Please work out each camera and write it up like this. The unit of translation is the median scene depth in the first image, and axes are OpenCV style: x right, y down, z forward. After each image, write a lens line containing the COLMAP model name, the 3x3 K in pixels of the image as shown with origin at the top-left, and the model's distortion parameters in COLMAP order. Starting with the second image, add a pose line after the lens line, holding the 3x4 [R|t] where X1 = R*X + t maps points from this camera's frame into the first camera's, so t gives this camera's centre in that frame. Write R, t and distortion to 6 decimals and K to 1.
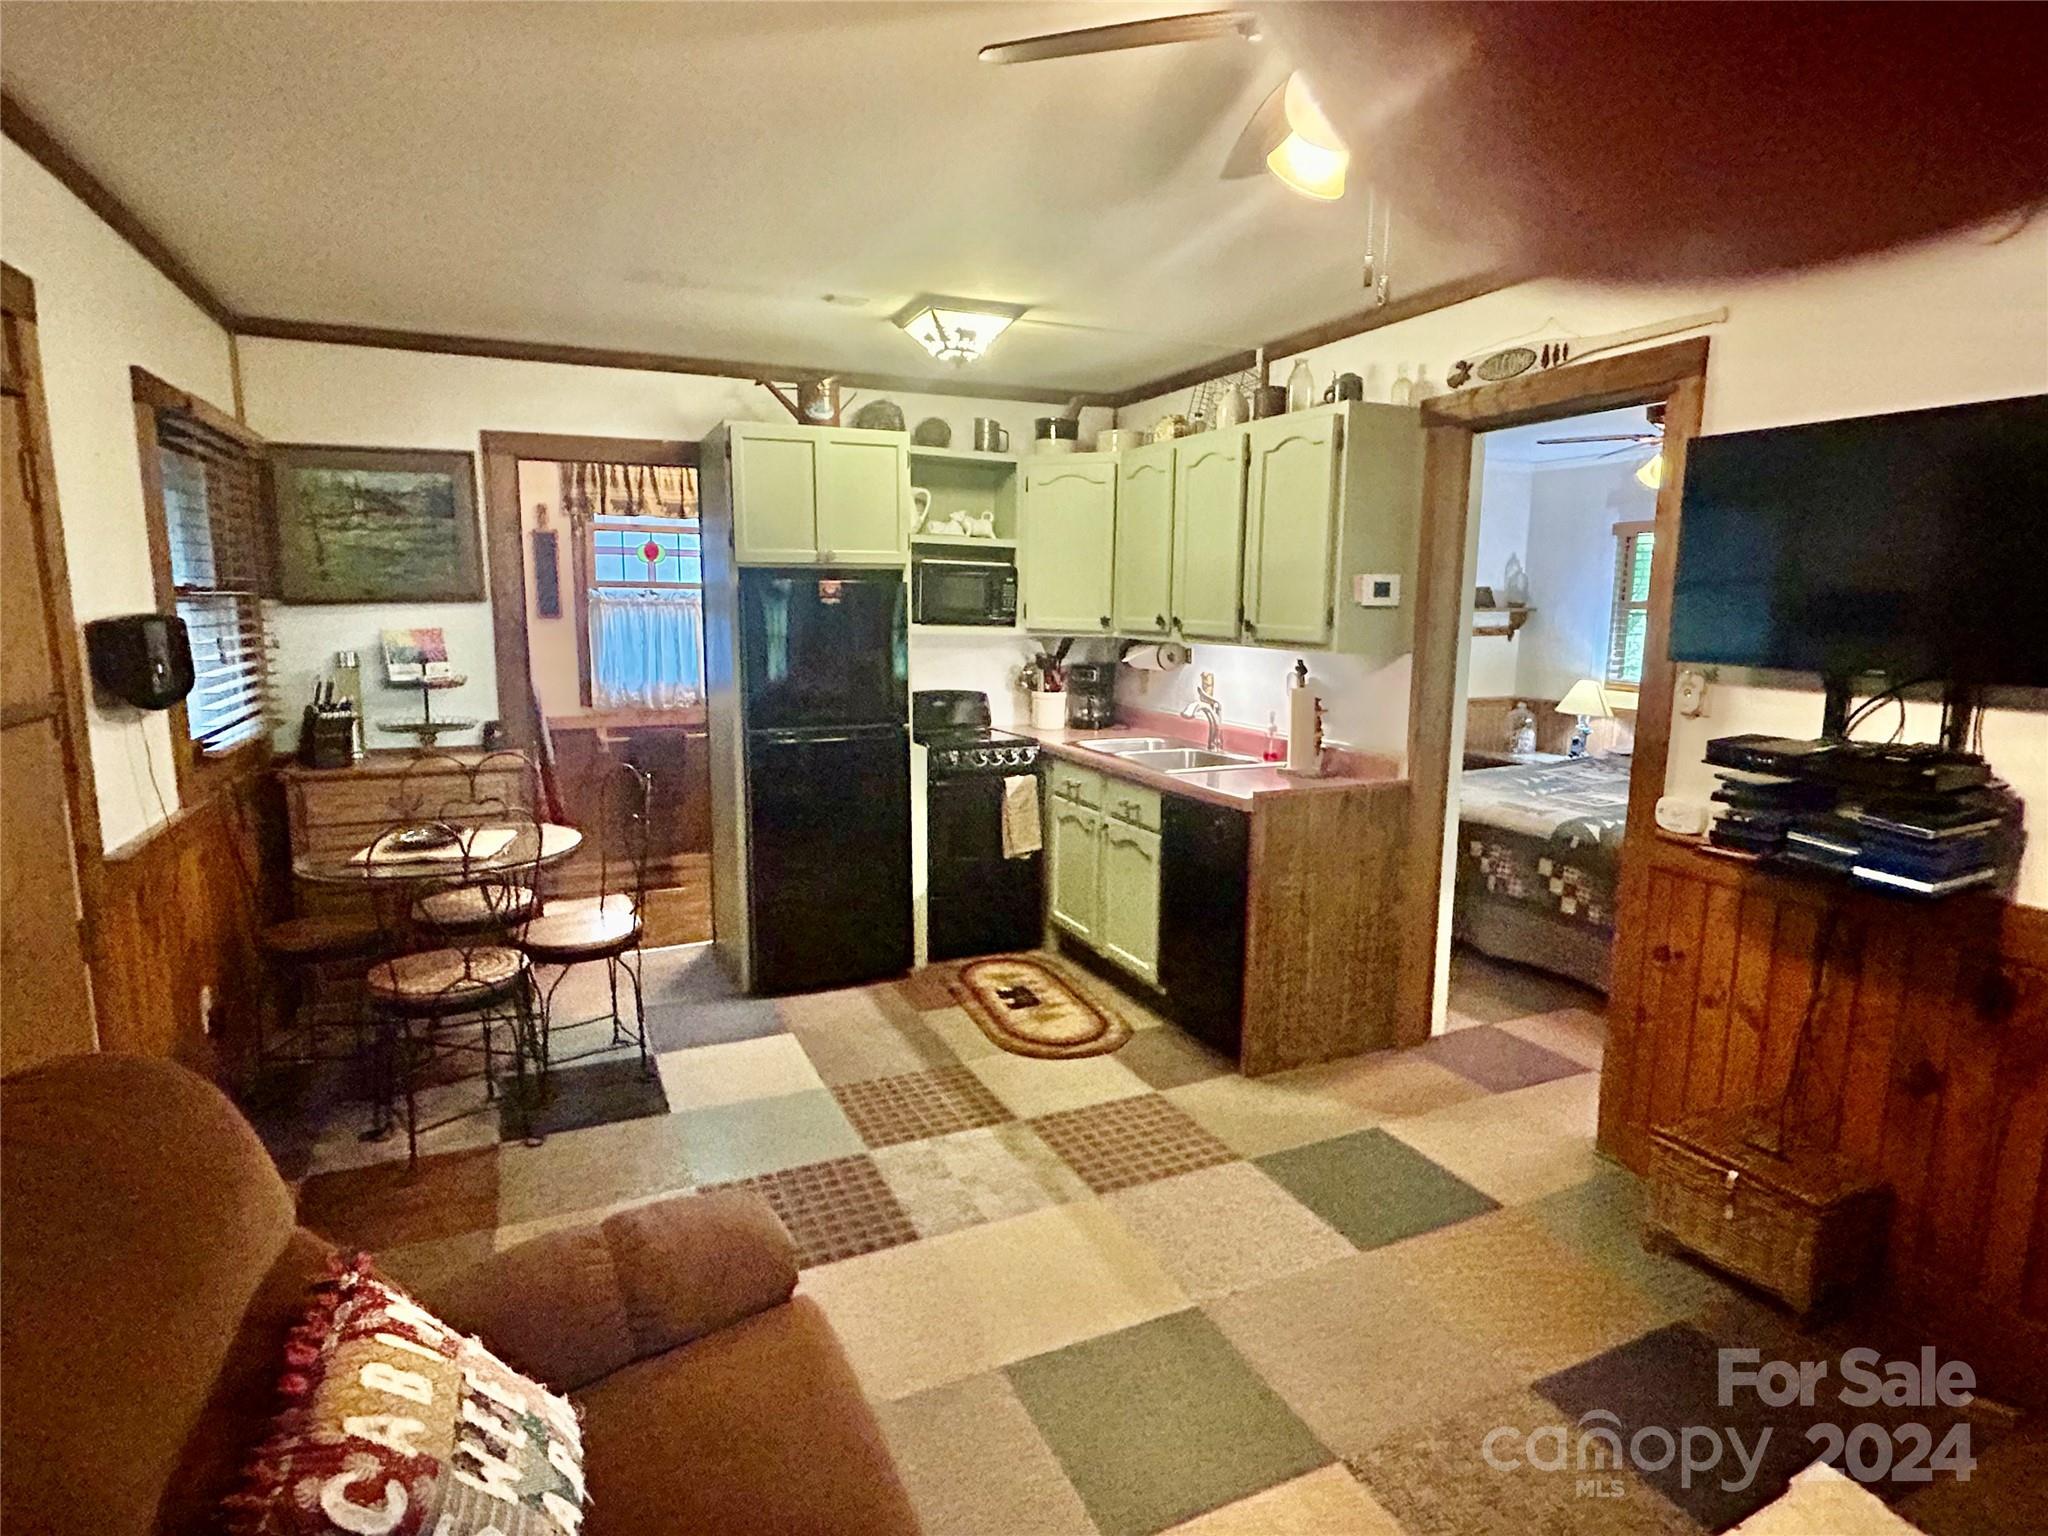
lens RADIAL K [[1098.8, 0, 1019.7], [0, 1098.8, 767.0], [0, 0, 1]] dist [-0.005639, -0.000035]
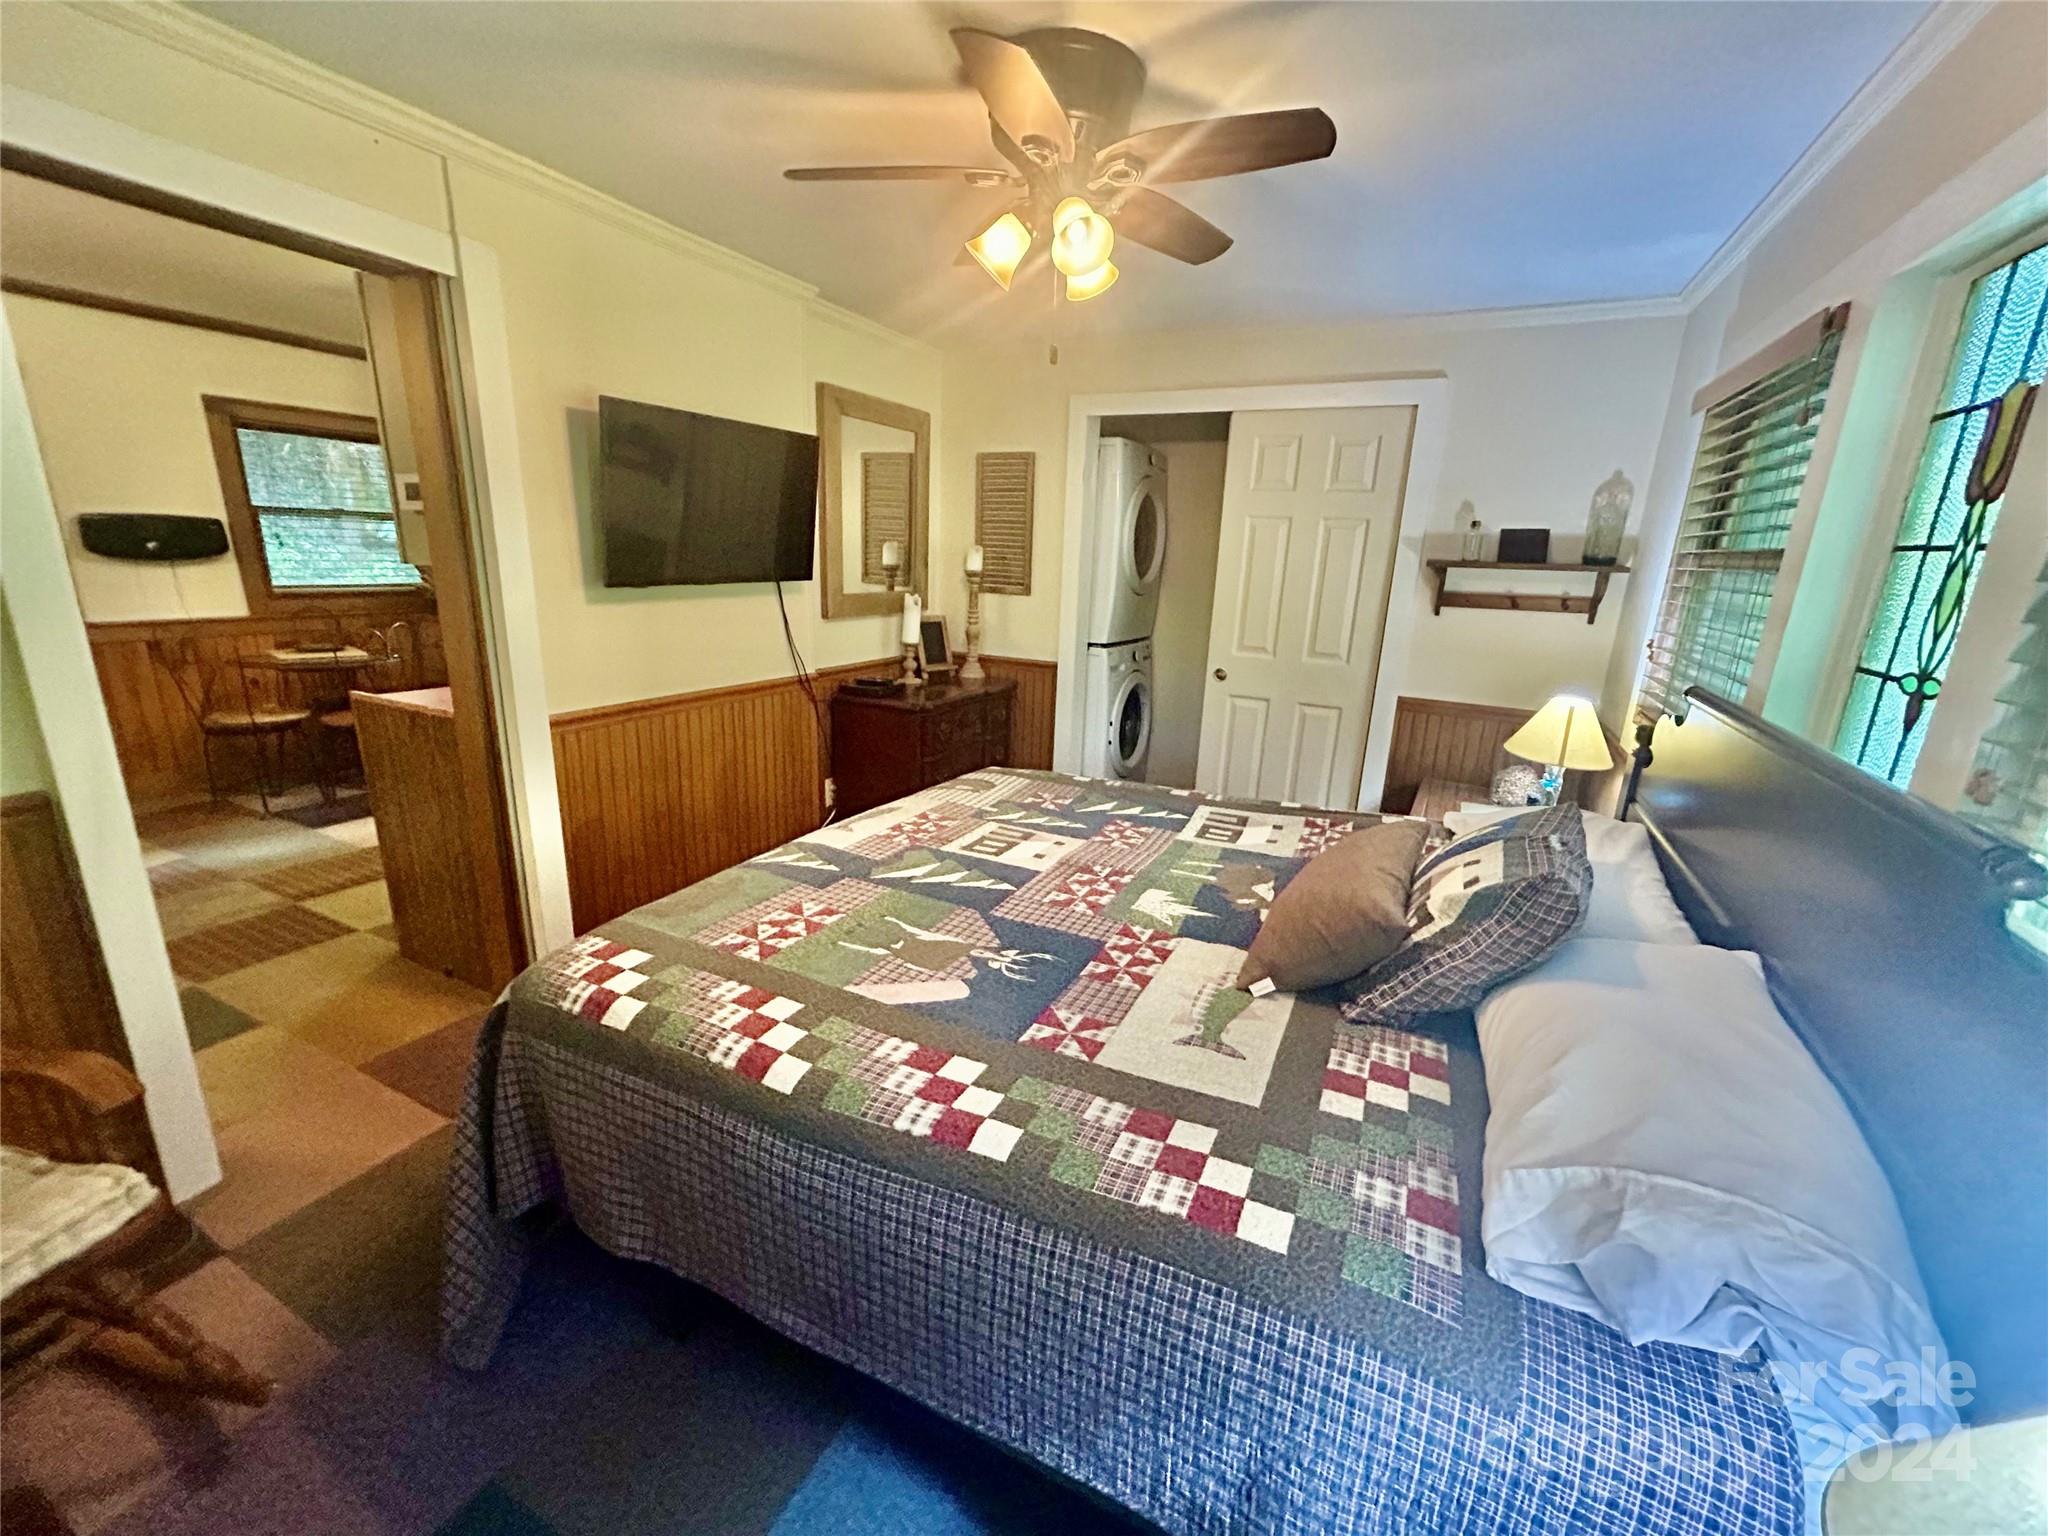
lens RADIAL K [[821.0, 0, 1028.6], [0, 821.0, 767.6], [0, 0, 1]] dist [-0.004591, -0.000059]
pose [[0.635128, 0.217111, -0.741266, 0.988419], [-0.153774, 0.976014, 0.154111, -0.099837], [0.756945, 0.016108, 0.653280, 0.796047]]
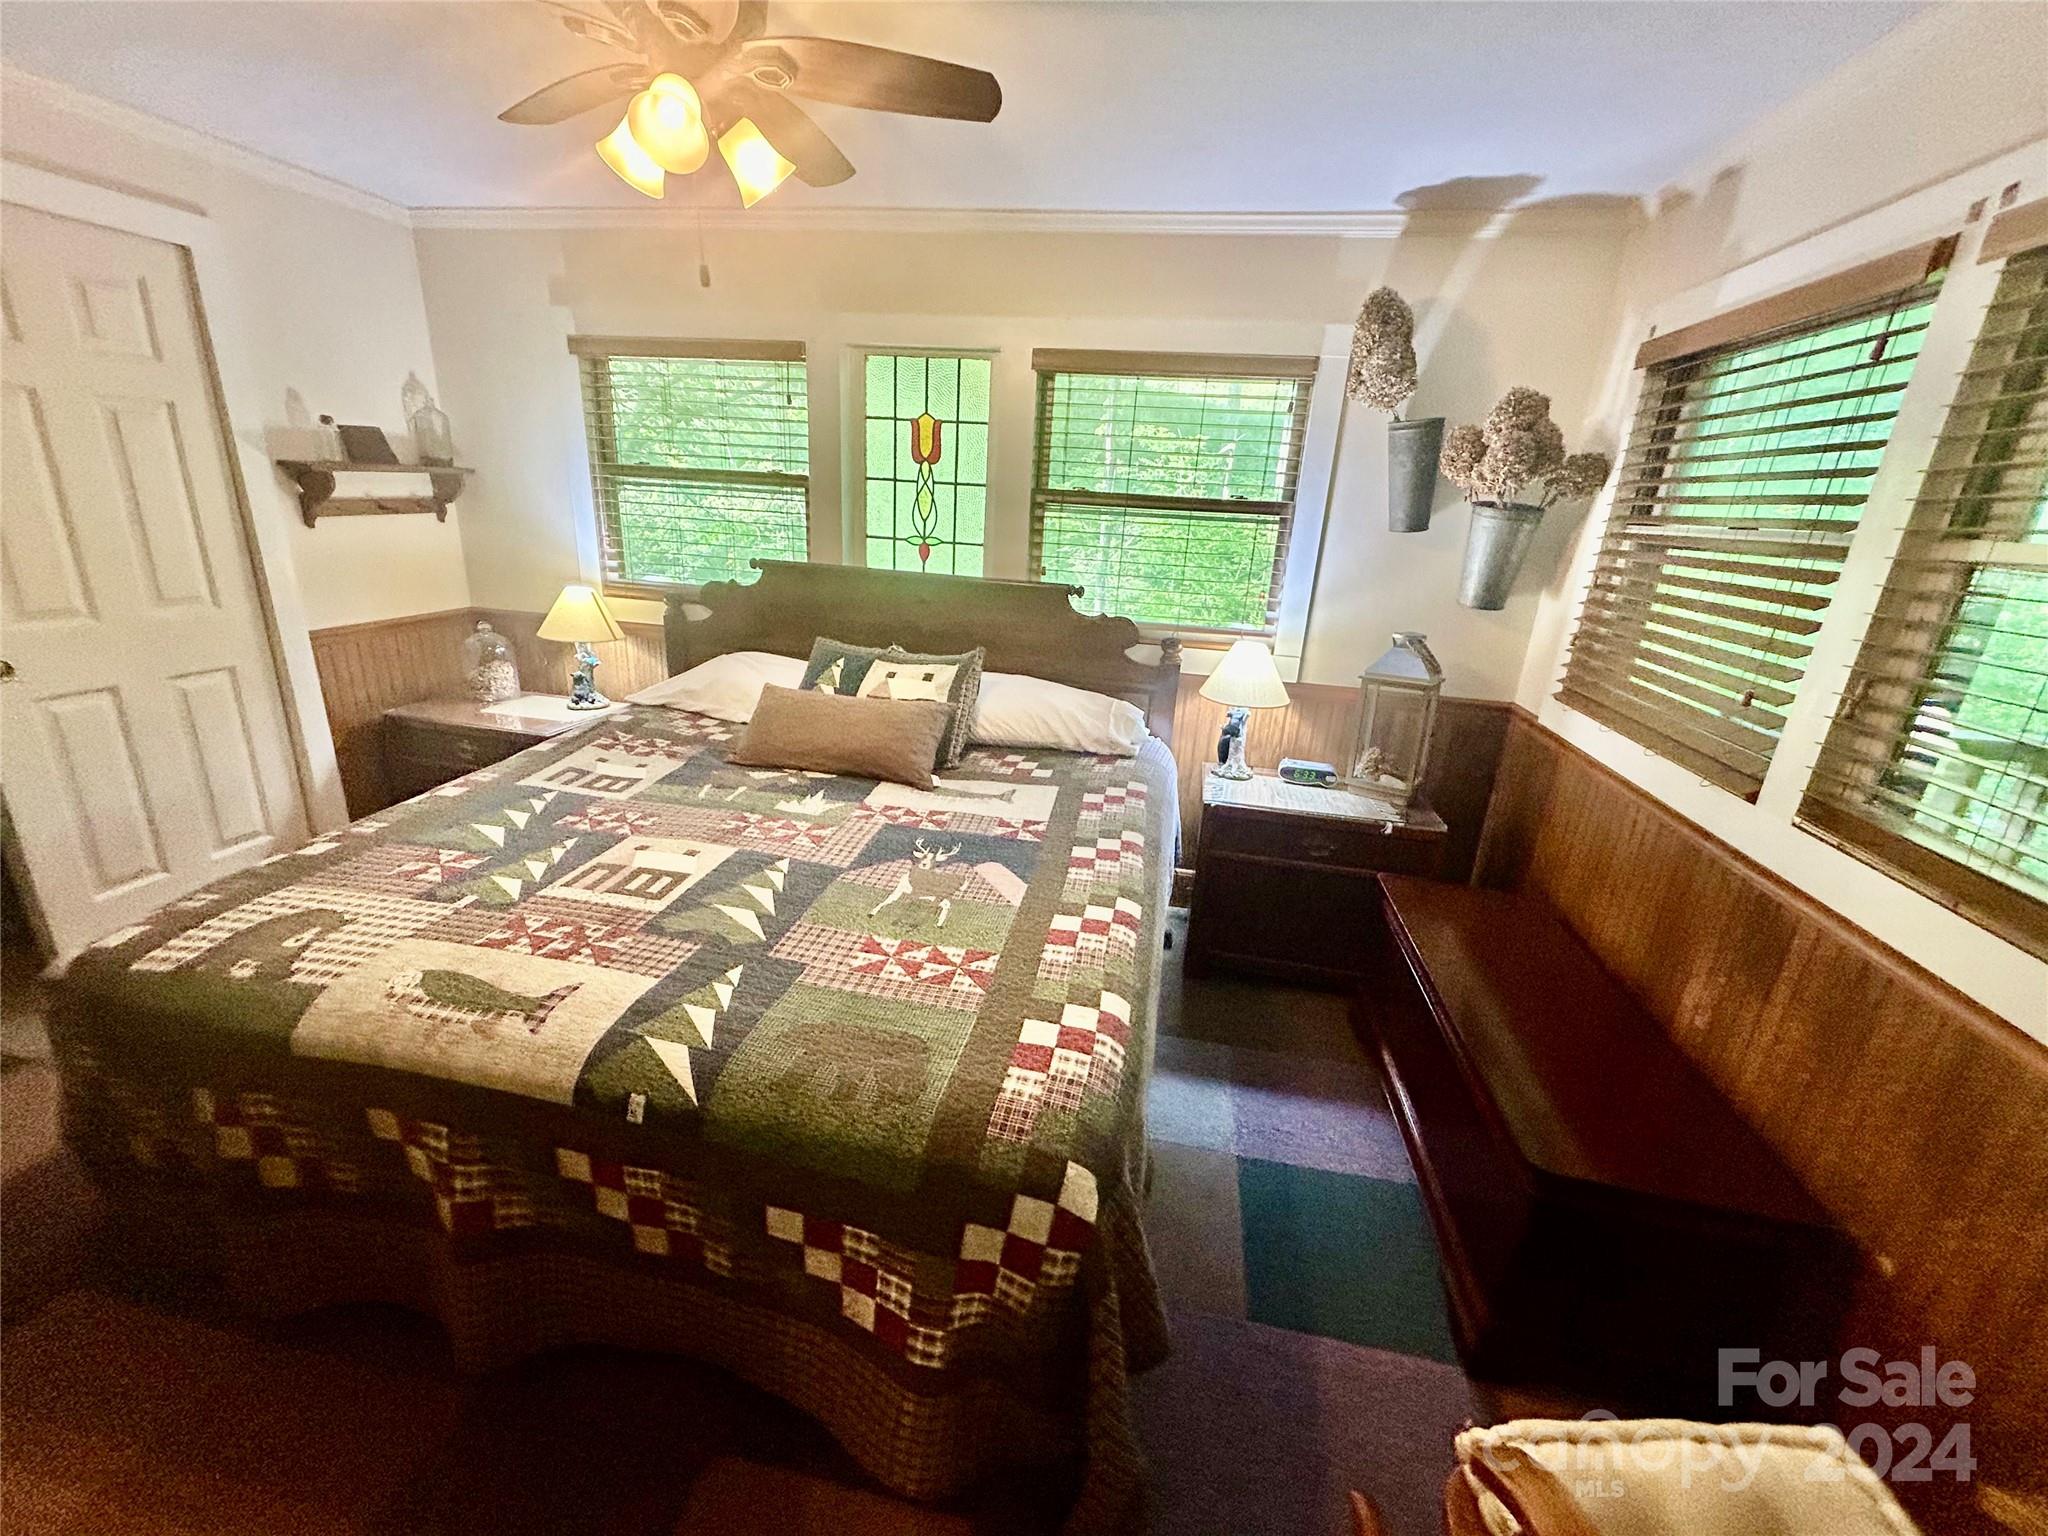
lens RADIAL K [[821.0, 0, 1023.2], [0, 821.0, 769.4], [0, 0, 1]] dist [-0.004591, -0.000059]
pose [[0.573053, -0.242812, 0.782721, 0.387393], [0.077783, 0.966902, 0.243001, -0.107798], [-0.815819, -0.078370, 0.572973, 0.733484]]
